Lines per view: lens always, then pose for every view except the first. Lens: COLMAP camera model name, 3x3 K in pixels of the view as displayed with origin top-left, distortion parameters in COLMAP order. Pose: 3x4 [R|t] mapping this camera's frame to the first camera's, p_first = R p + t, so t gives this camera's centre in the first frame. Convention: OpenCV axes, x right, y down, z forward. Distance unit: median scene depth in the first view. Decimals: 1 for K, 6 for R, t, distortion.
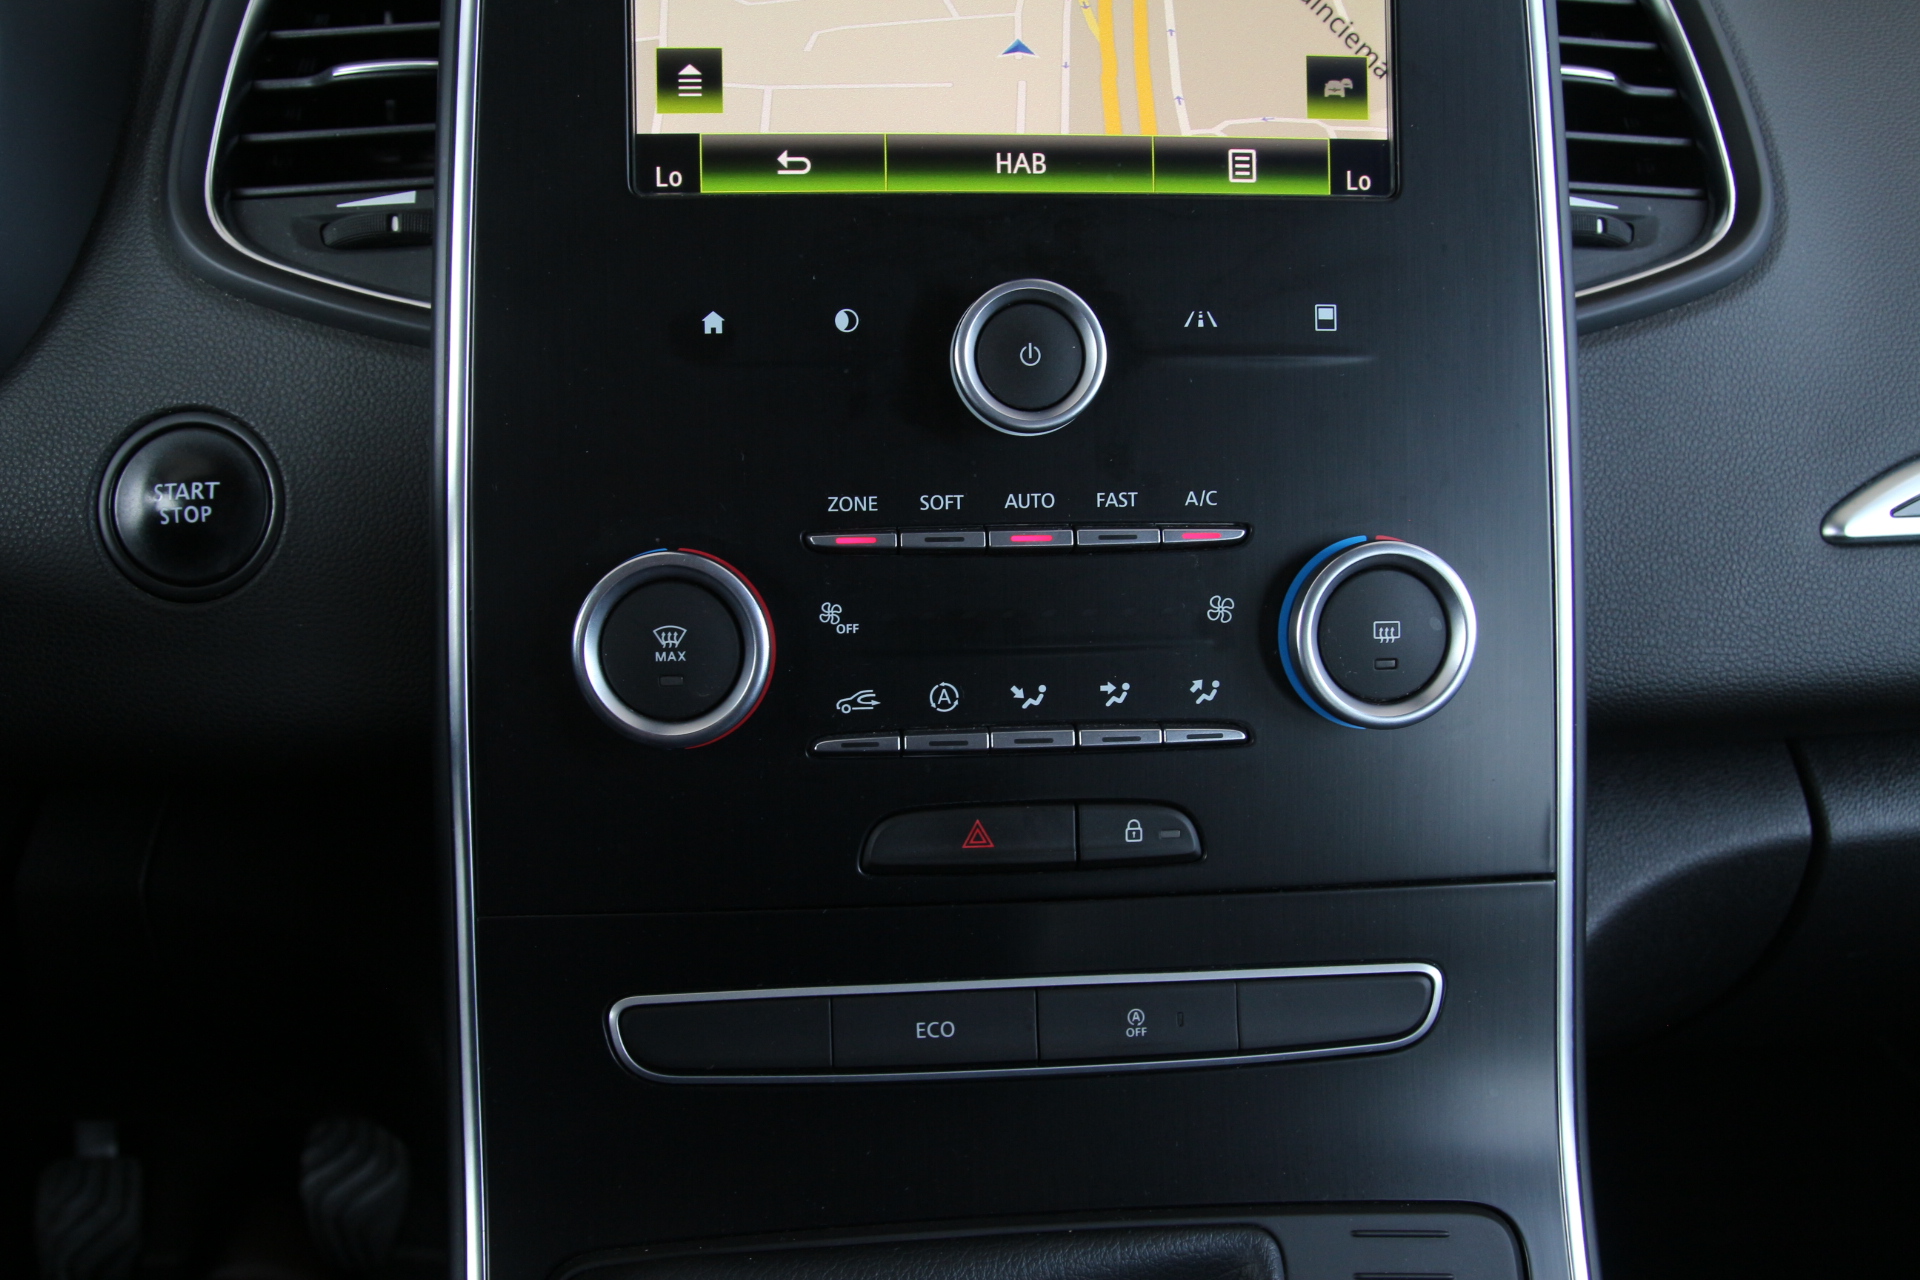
lens RADIAL K [[1506.0, 0, 960.0], [0, 1506.0, 640.0], [0, 0, 1]] dist [-0.149193, 0.152528]
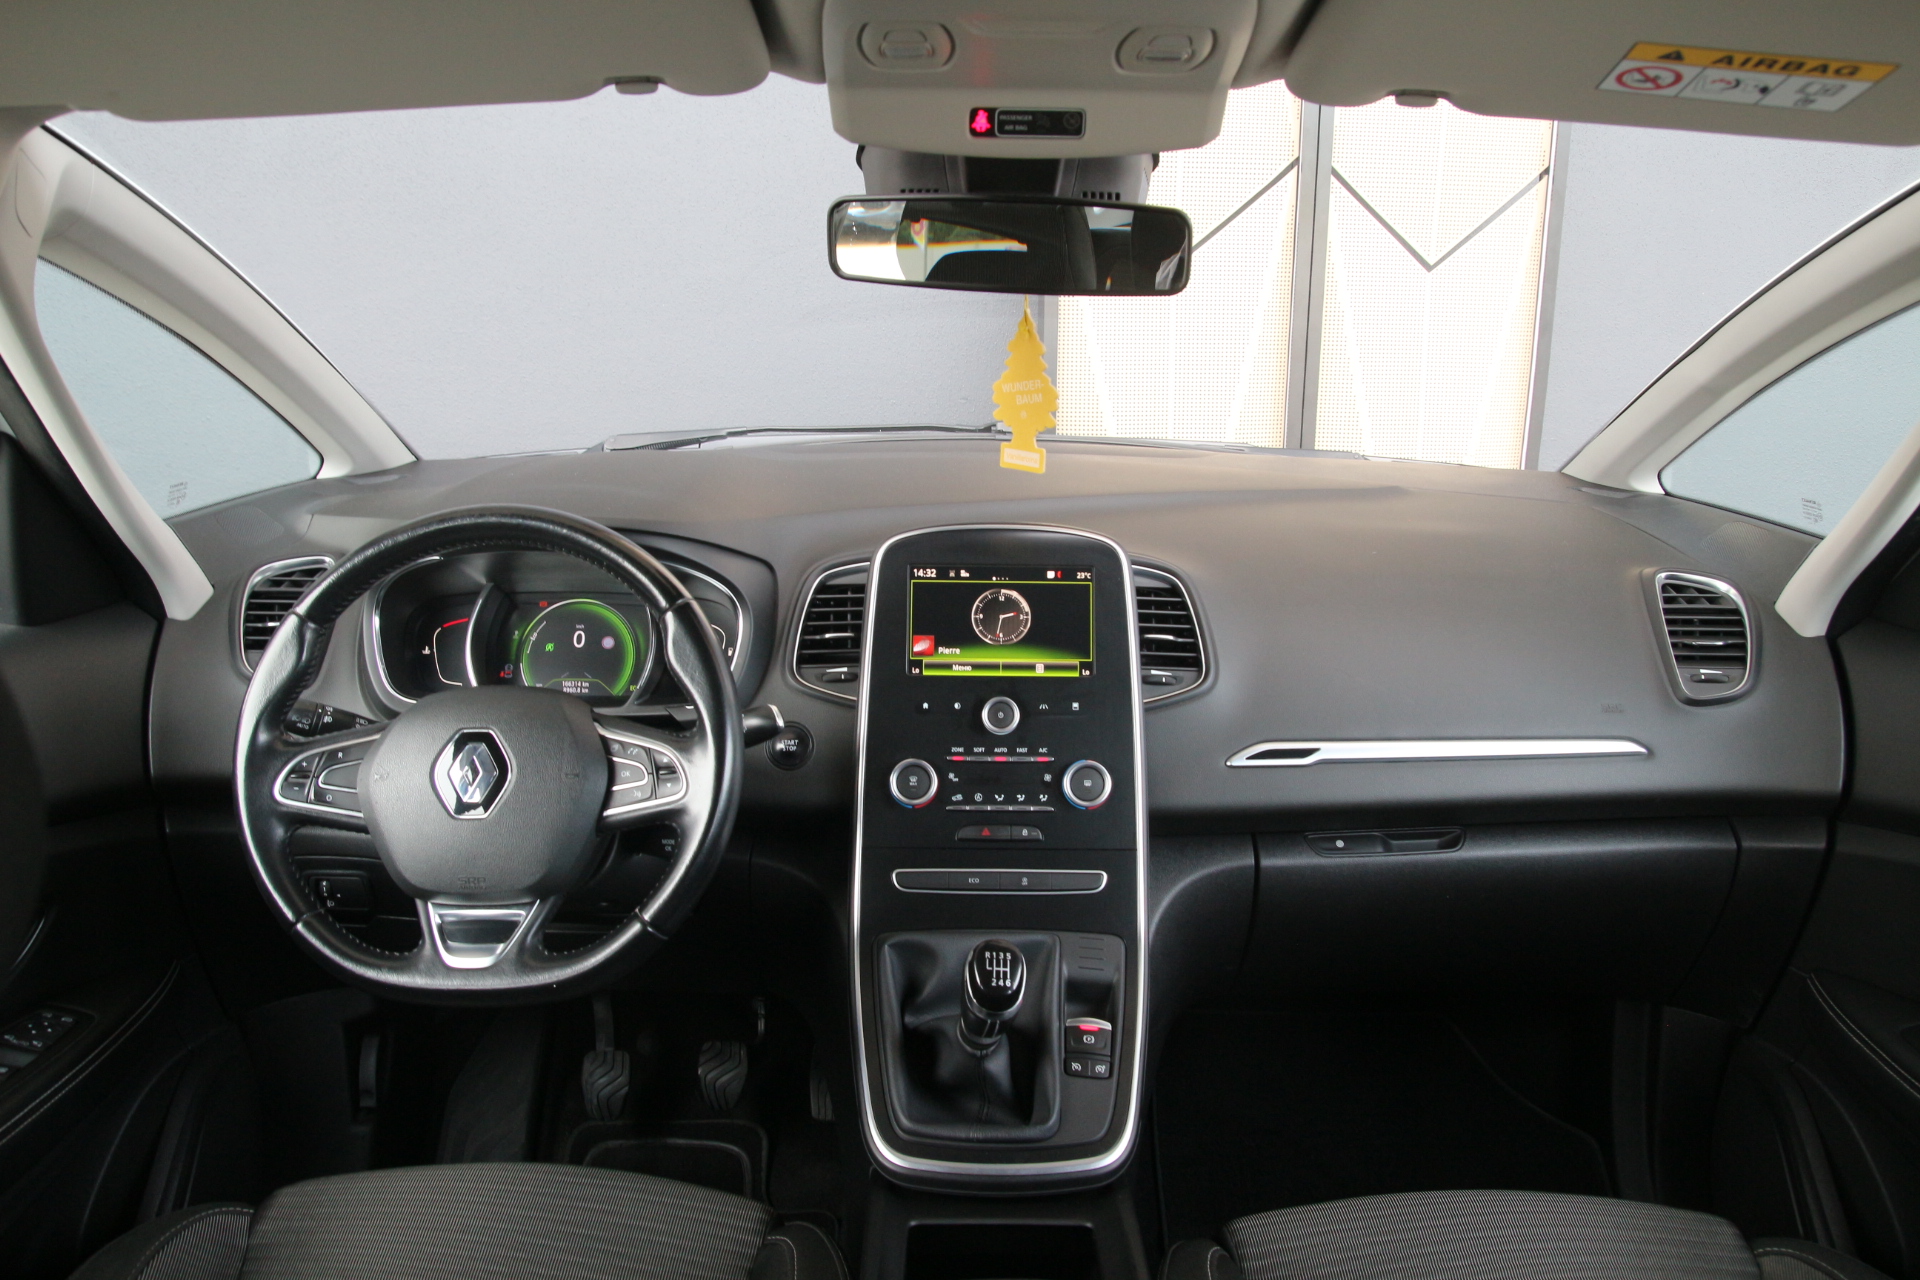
lens RADIAL K [[1506.0, 0, 960.0], [0, 1506.0, 640.0], [0, 0, 1]] dist [-0.149193, 0.152528]
pose [[0.996763, 0.015221, -0.078942, 0.253973], [-0.031633, 0.976965, -0.211043, 0.481949], [0.073911, 0.212857, 0.974284, -3.059204]]
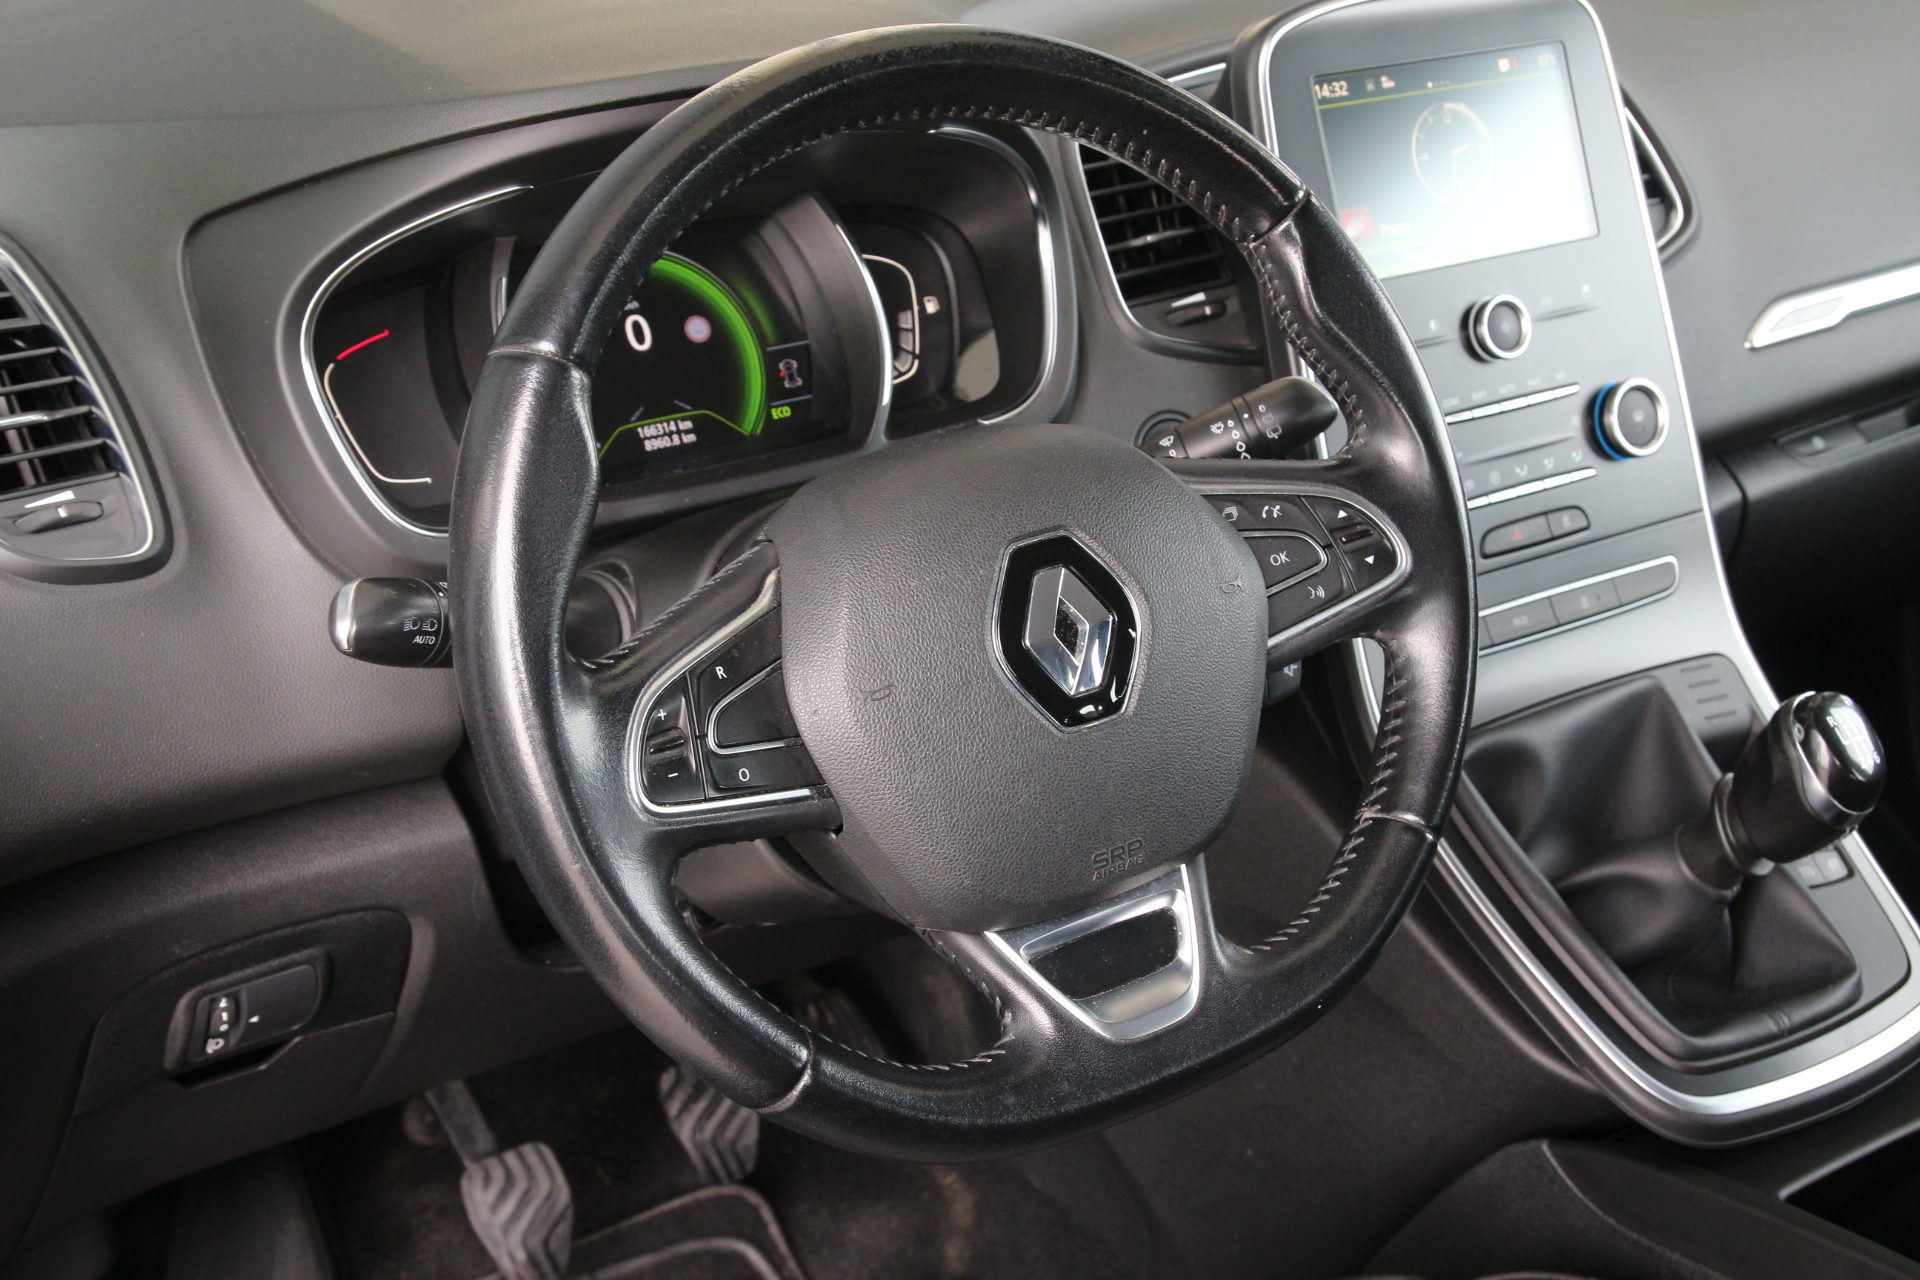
lens RADIAL K [[2418.4, 0, 954.1], [0, 2418.4, 678.6], [0, 0, 1]] dist [0.004336, -0.006734]
pose [[0.880566, -0.217145, 0.421249, -2.373054], [0.220680, 0.974483, 0.041024, 0.002314], [-0.419409, 0.056836, 0.906017, -2.008884]]
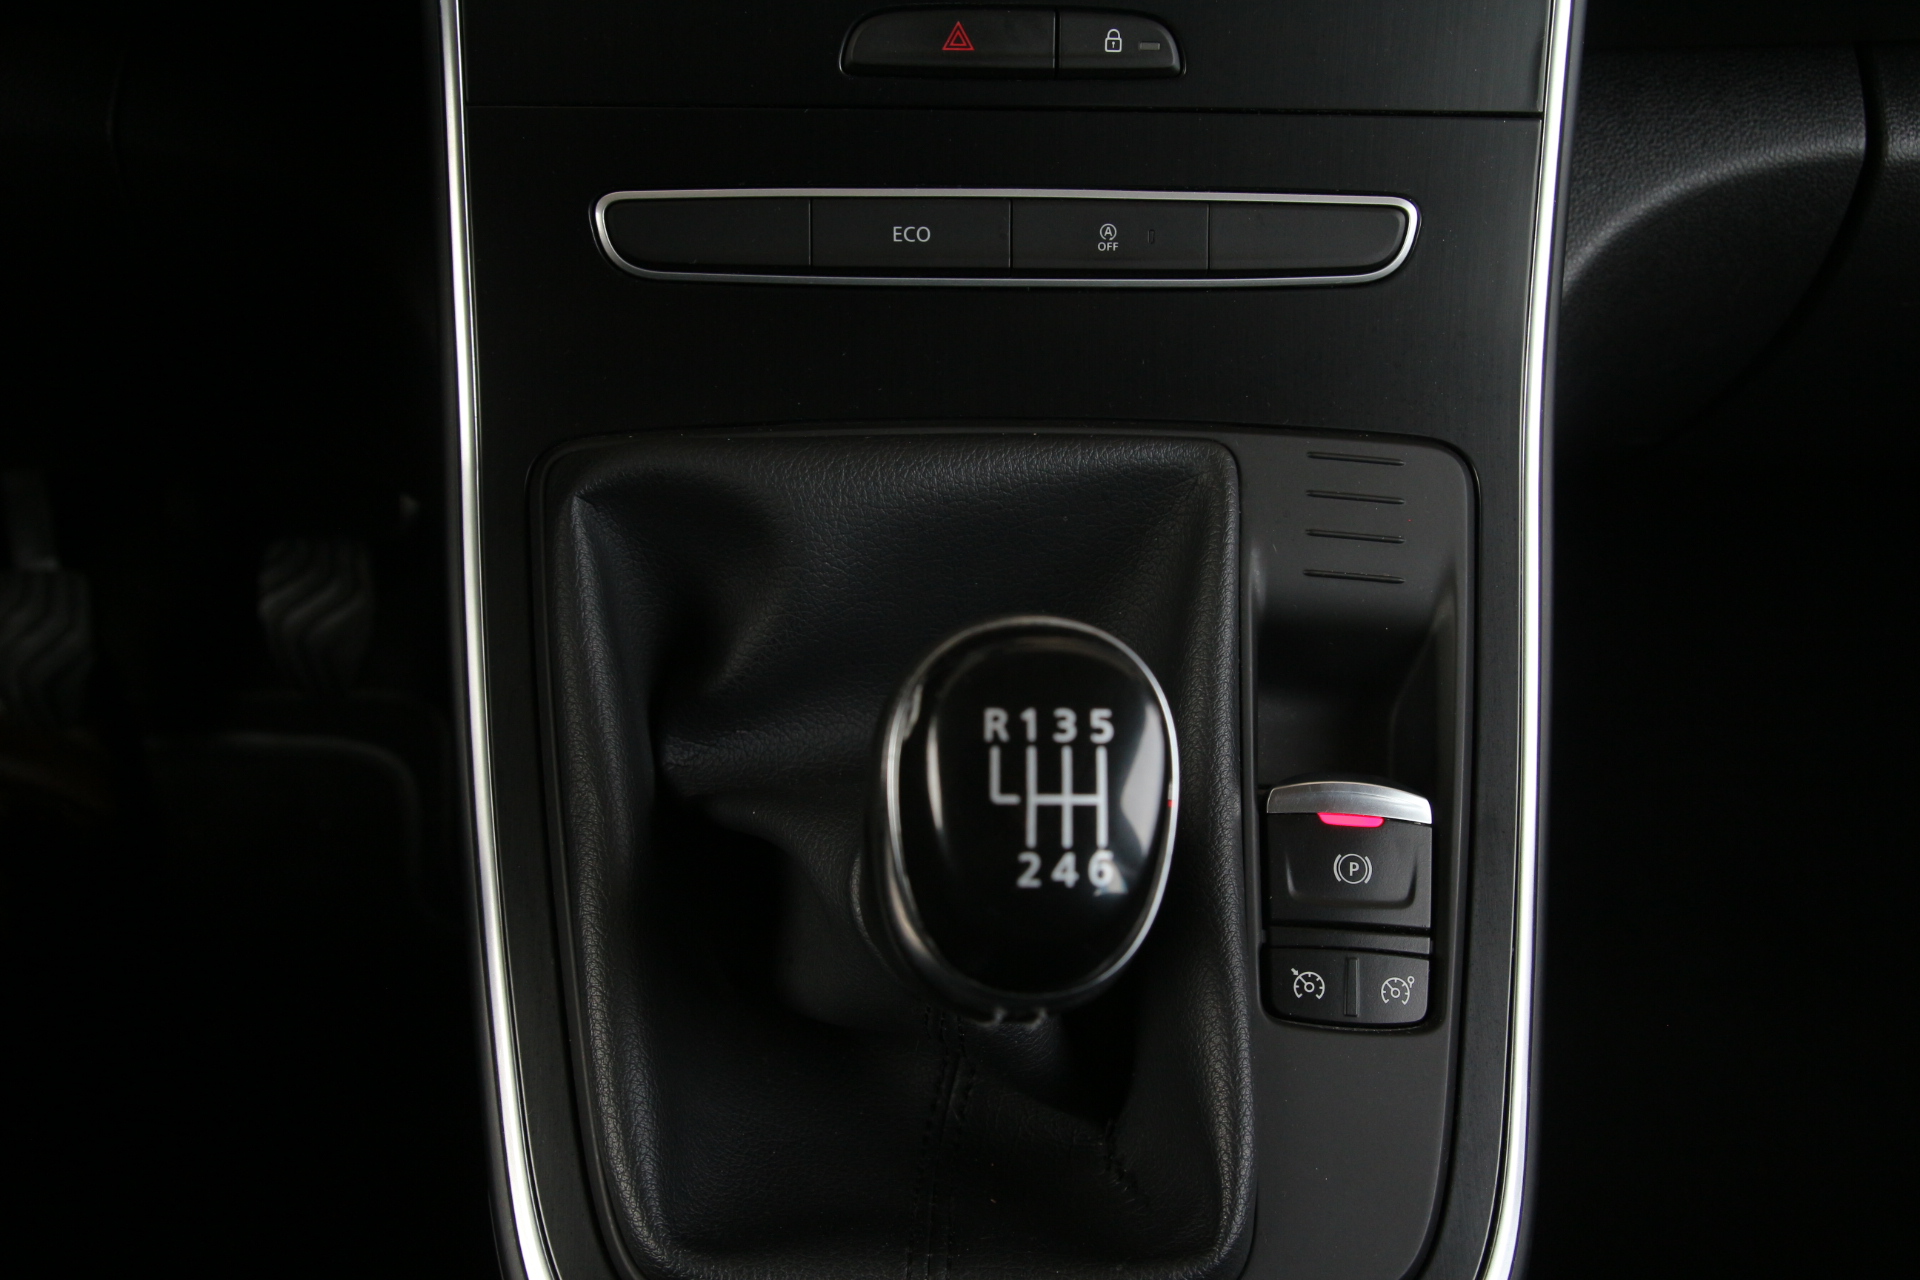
lens RADIAL K [[1850.7, 0, 960.0], [0, 1850.7, 640.0], [0, 0, 1]] dist [-0.044880, 0.026953]
pose [[0.999079, 0.036447, -0.022659, 0.056103], [-0.029919, 0.970036, 0.241111, 0.224747], [0.030768, -0.240211, 0.970233, -0.304491]]
